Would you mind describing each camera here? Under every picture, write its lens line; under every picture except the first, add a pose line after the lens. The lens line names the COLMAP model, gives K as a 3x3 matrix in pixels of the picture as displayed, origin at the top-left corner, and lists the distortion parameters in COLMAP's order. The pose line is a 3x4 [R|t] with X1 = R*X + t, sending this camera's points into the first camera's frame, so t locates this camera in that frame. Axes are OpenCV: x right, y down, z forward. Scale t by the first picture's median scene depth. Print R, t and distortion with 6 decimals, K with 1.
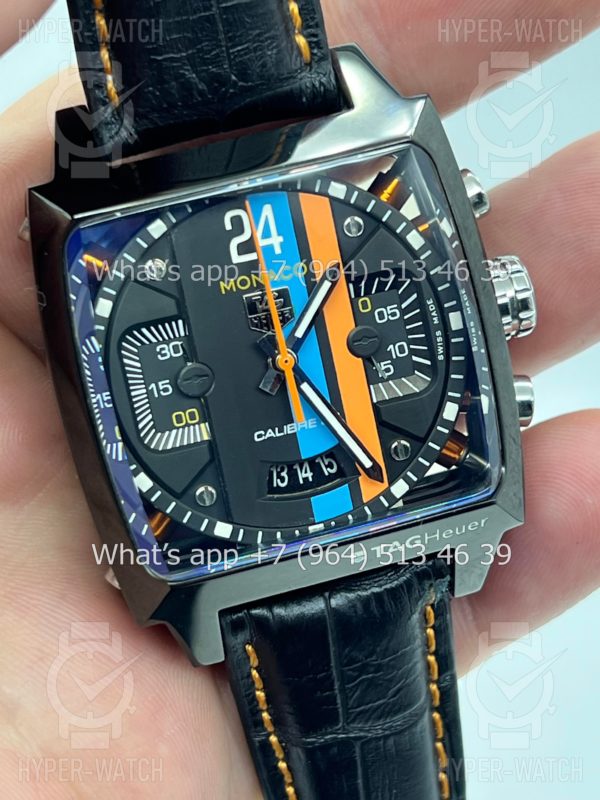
lens RADIAL K [[1797.8, 0, 307.0], [0, 1797.8, 394.6], [0, 0, 1]] dist [0.269566, 0.000000]
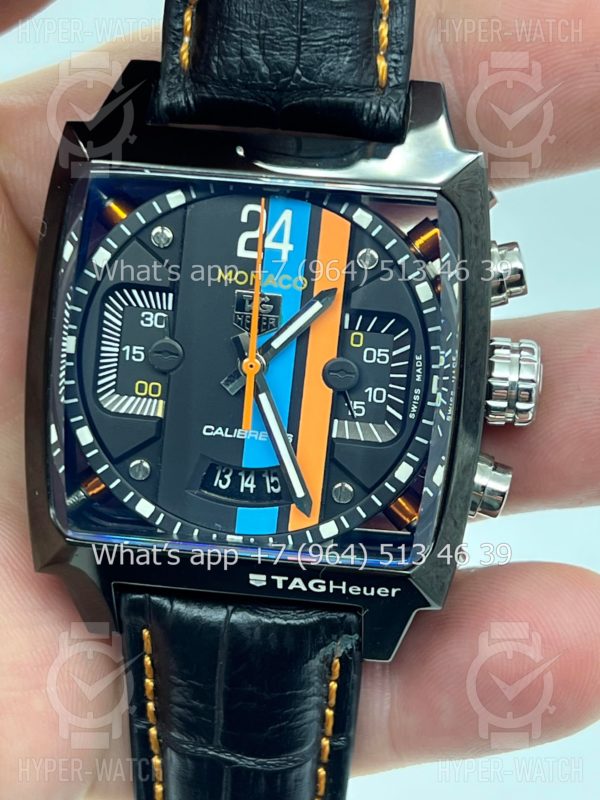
lens RADIAL K [[1797.8, 0, 295.3], [0, 1797.8, 392.5], [0, 0, 1]] dist [0.269566, 0.000000]
pose [[0.923841, 0.322805, -0.205706, 0.212083], [-0.325966, 0.945185, 0.019302, -0.030884], [0.200661, 0.049221, 0.978423, 0.043250]]
